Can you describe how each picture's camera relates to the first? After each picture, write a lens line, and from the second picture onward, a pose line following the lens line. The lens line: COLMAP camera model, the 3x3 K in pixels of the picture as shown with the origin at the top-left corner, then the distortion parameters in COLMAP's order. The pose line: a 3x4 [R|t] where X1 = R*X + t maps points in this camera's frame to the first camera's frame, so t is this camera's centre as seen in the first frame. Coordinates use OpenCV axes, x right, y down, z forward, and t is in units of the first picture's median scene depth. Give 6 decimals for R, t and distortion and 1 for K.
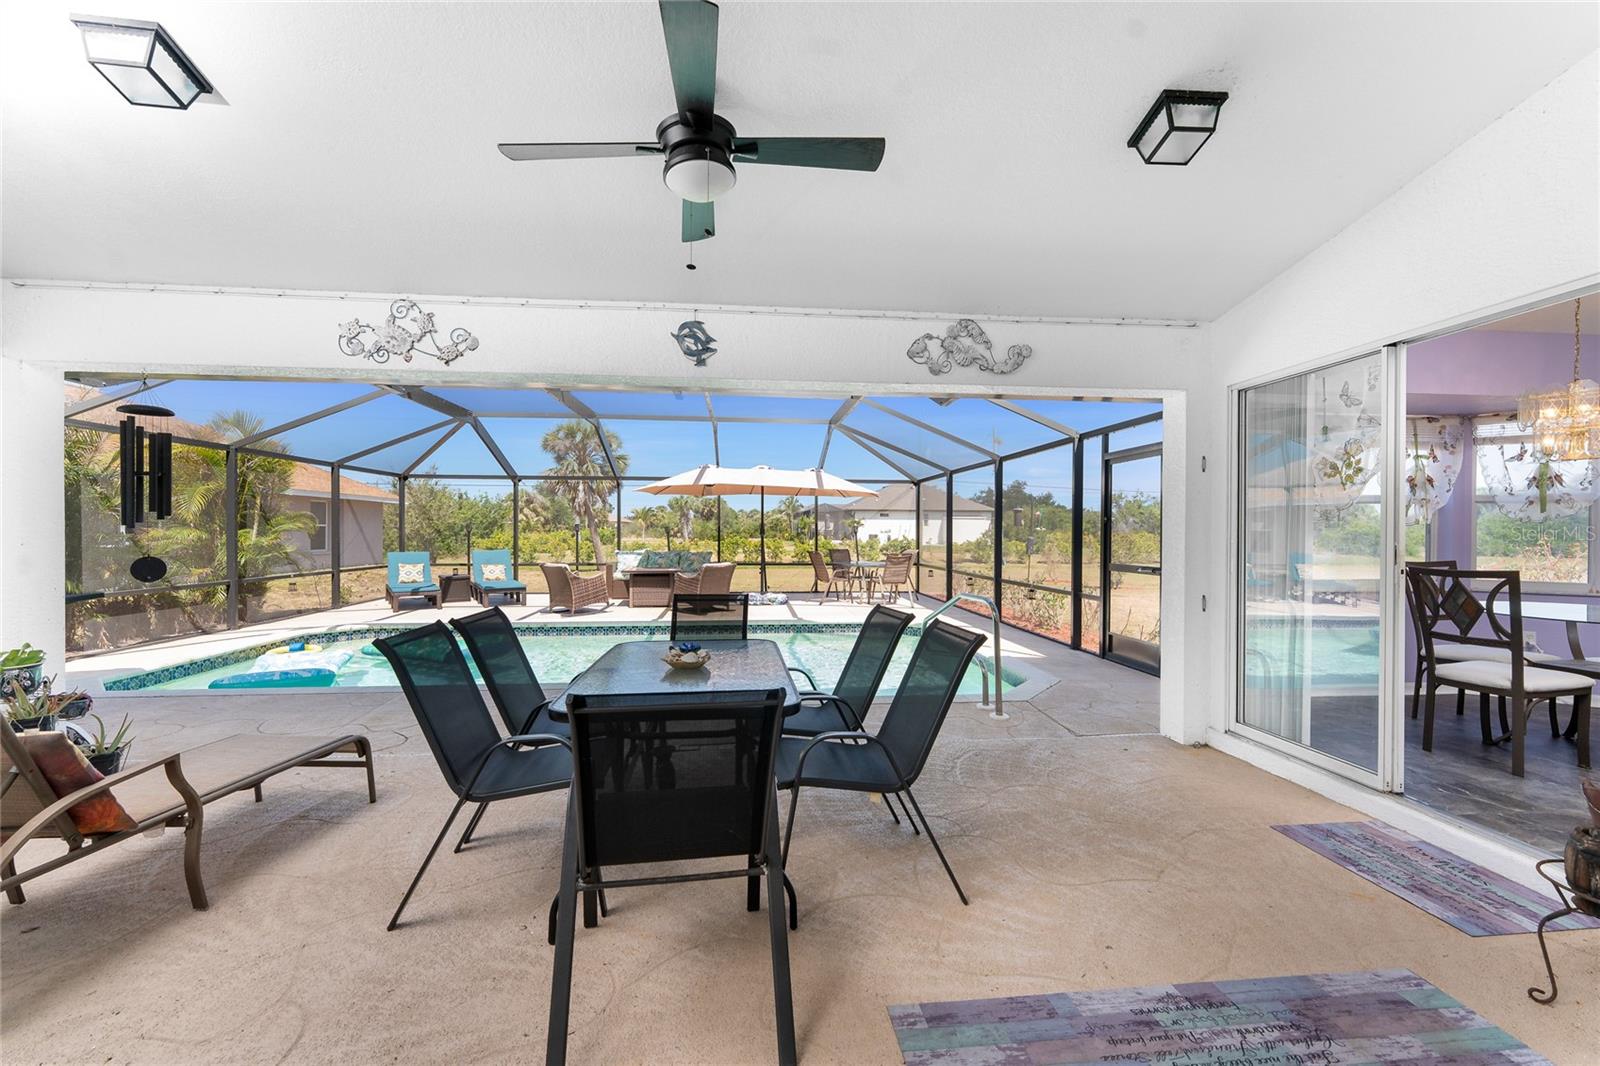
lens RADIAL K [[660.4, 0, 803.5], [0, 660.4, 540.9], [0, 0, 1]] dist [-0.000367, 0.000677]
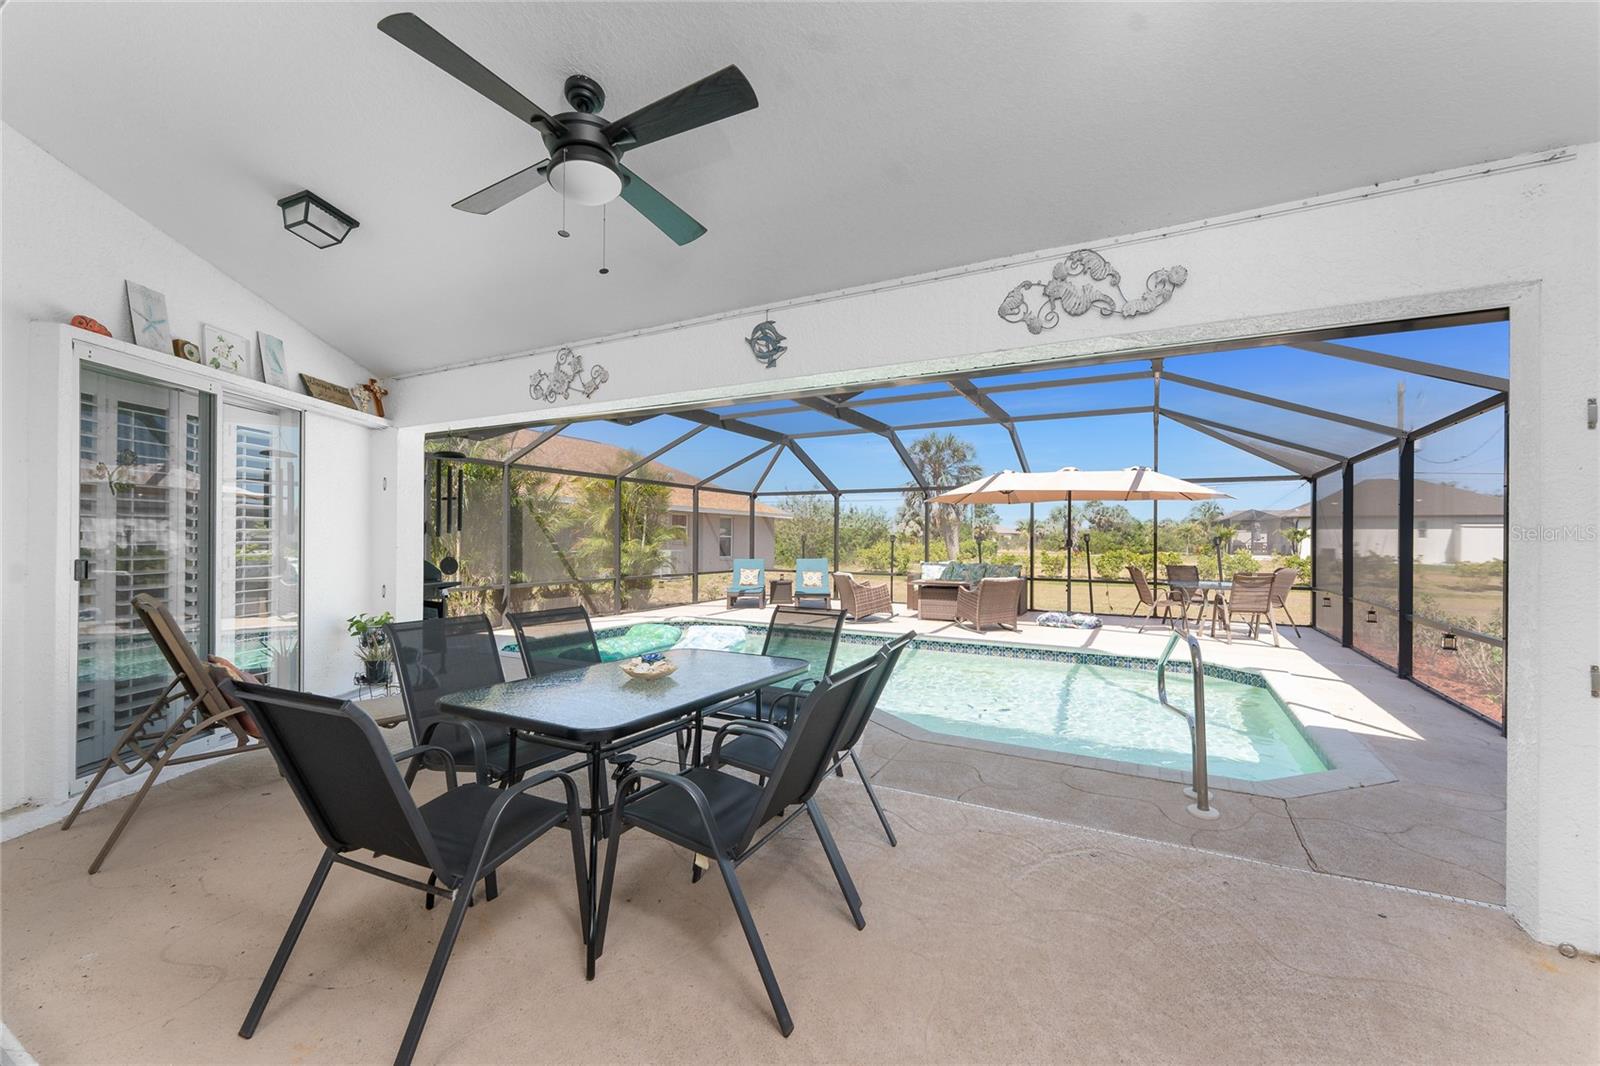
lens RADIAL K [[660.4, 0, 792.4], [0, 660.4, 538.8], [0, 0, 1]] dist [-0.000367, 0.000677]
pose [[0.824842, 0.001243, -0.565362, 0.150955], [-0.013049, 0.999773, -0.016840, -0.000046], [0.565213, 0.021267, 0.824671, 0.085126]]
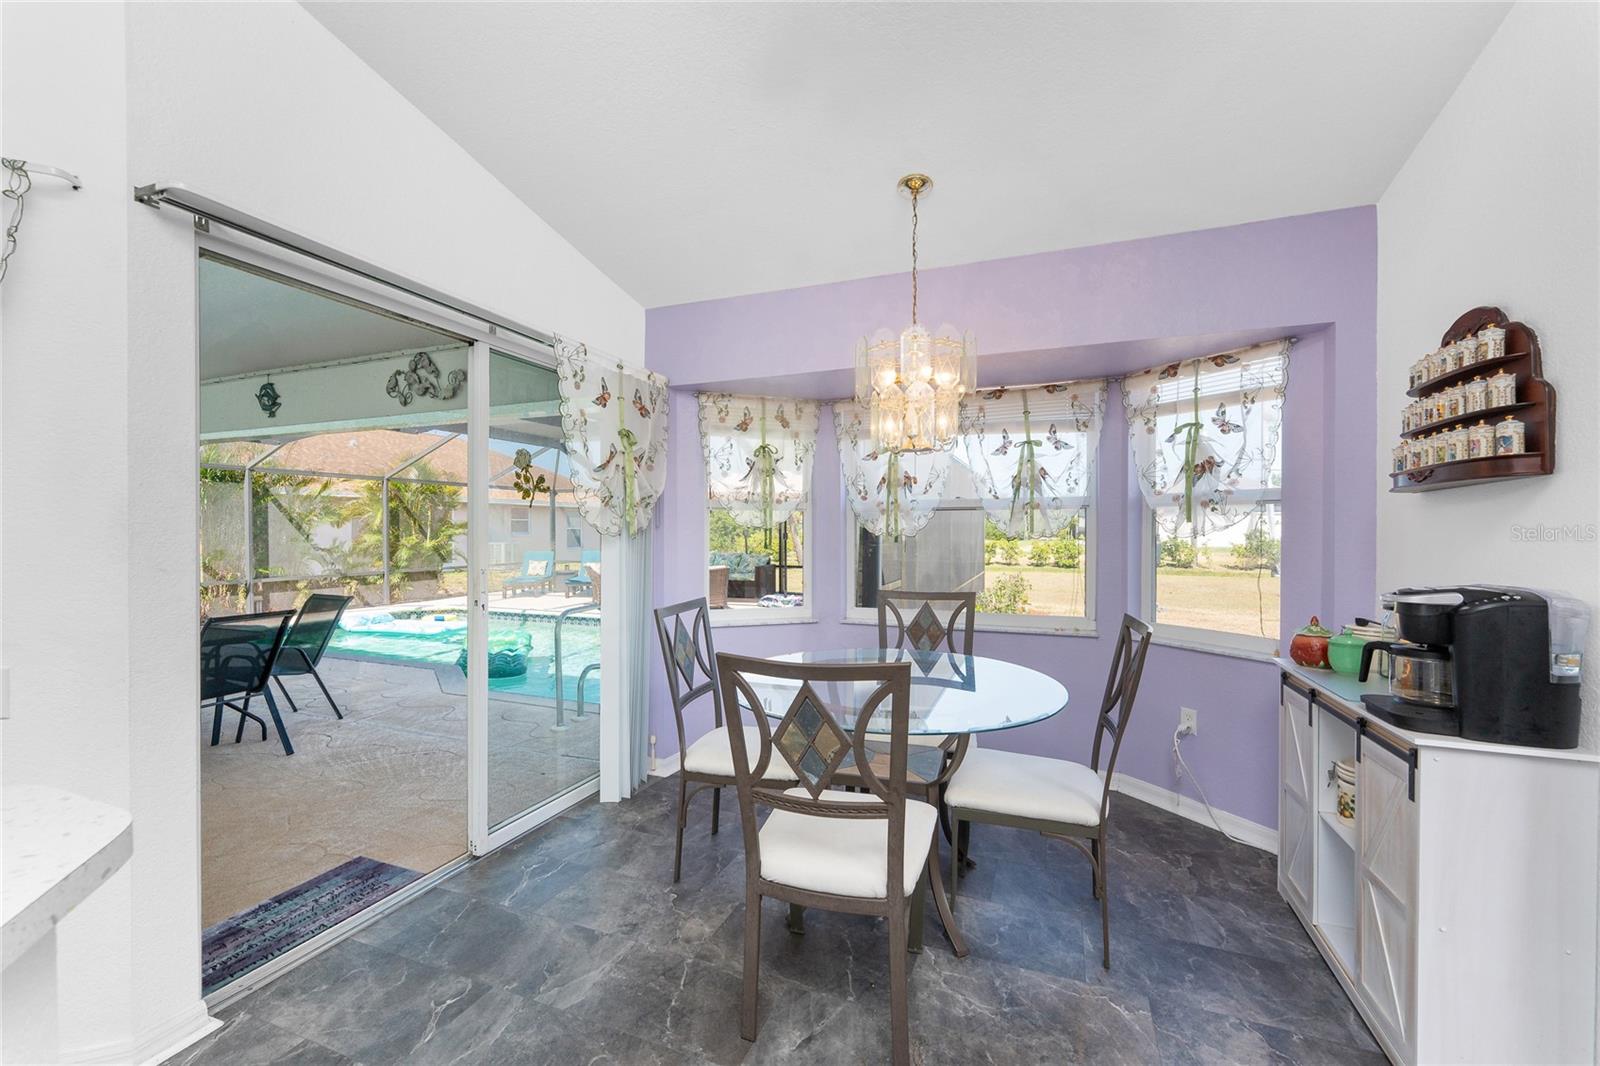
lens RADIAL K [[660.4, 0, 791.5], [0, 660.4, 533.1], [0, 0, 1]] dist [-0.000367, 0.000677]
pose [[0.883933, -0.000774, -0.467613, 0.493386], [-0.003604, 0.999958, -0.008469, -0.011367], [0.467600, 0.009171, 0.883893, 0.123138]]
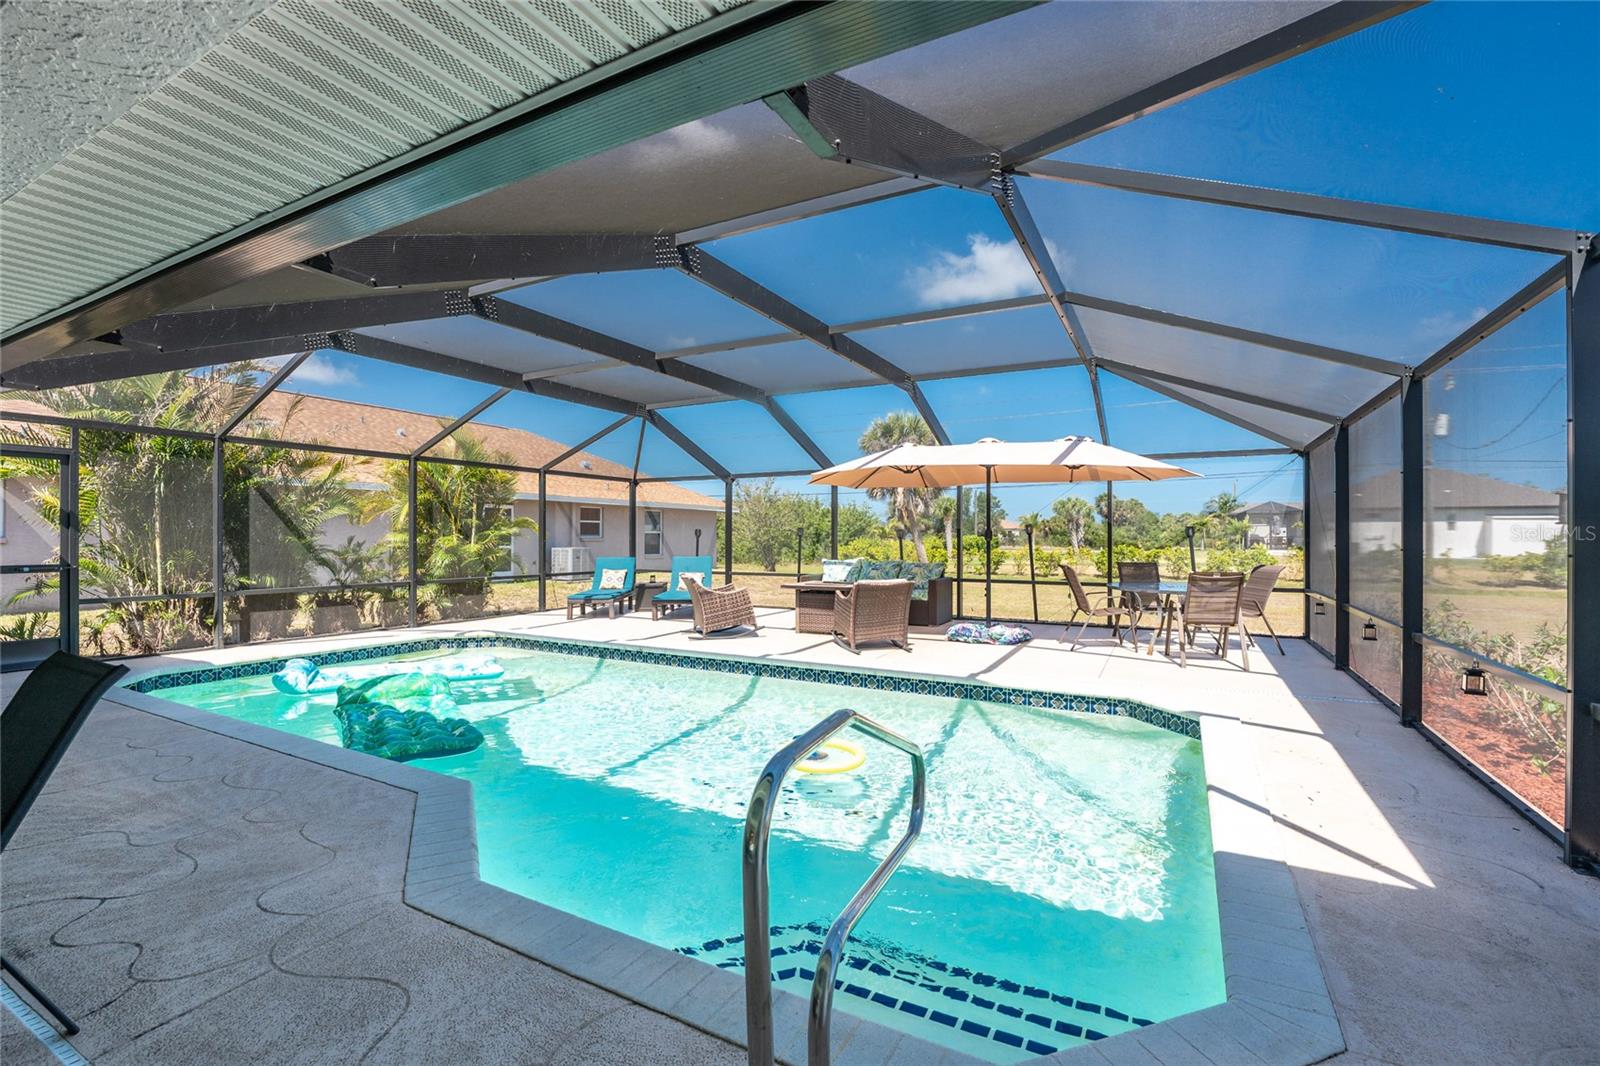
lens RADIAL K [[673.6, 0, 782.2], [0, 673.6, 534.7], [0, 0, 1]] dist [-0.016195, 0.000424]
pose [[0.807888, -0.007731, -0.589285, 0.212893], [-0.005454, 0.999773, -0.020593, 0.002520], [0.589310, 0.019851, 0.807663, 0.401387]]
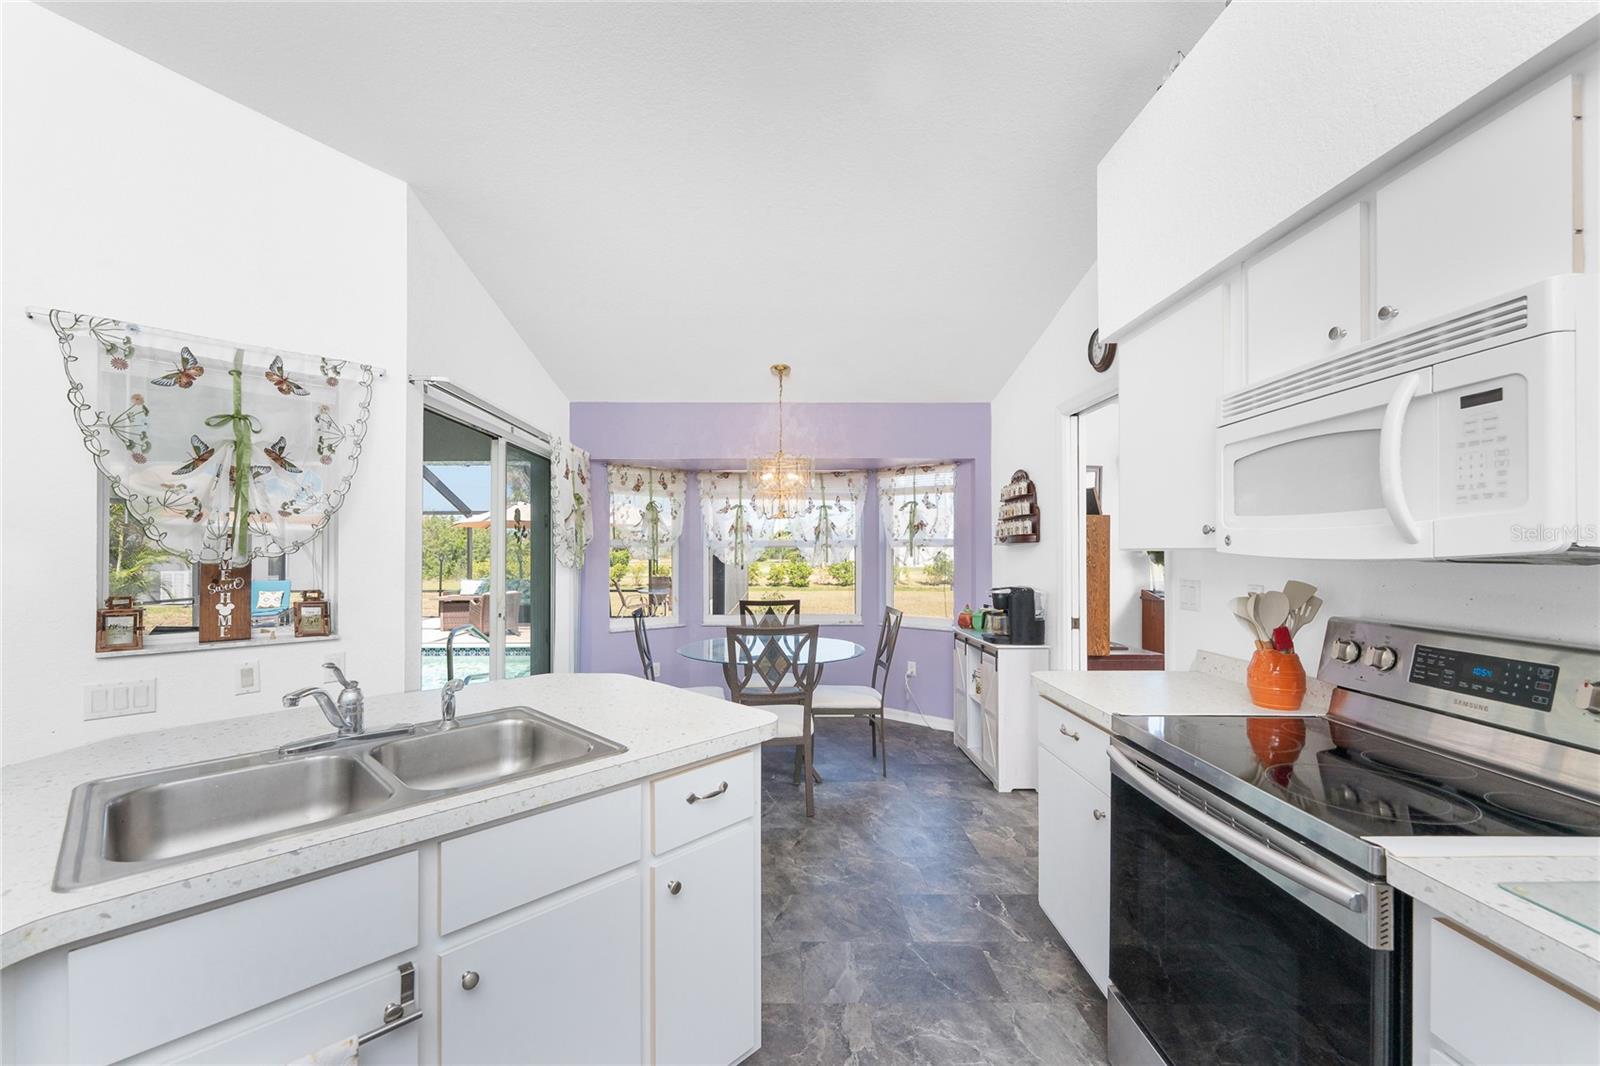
lens RADIAL K [[660.4, 0, 795.7], [0, 660.4, 538.6], [0, 0, 1]] dist [-0.000367, 0.000677]
pose [[0.996179, -0.006136, -0.087119, 0.466724], [0.003183, 0.999417, -0.033992, -0.016133], [0.087277, 0.033585, 0.995618, -0.064683]]
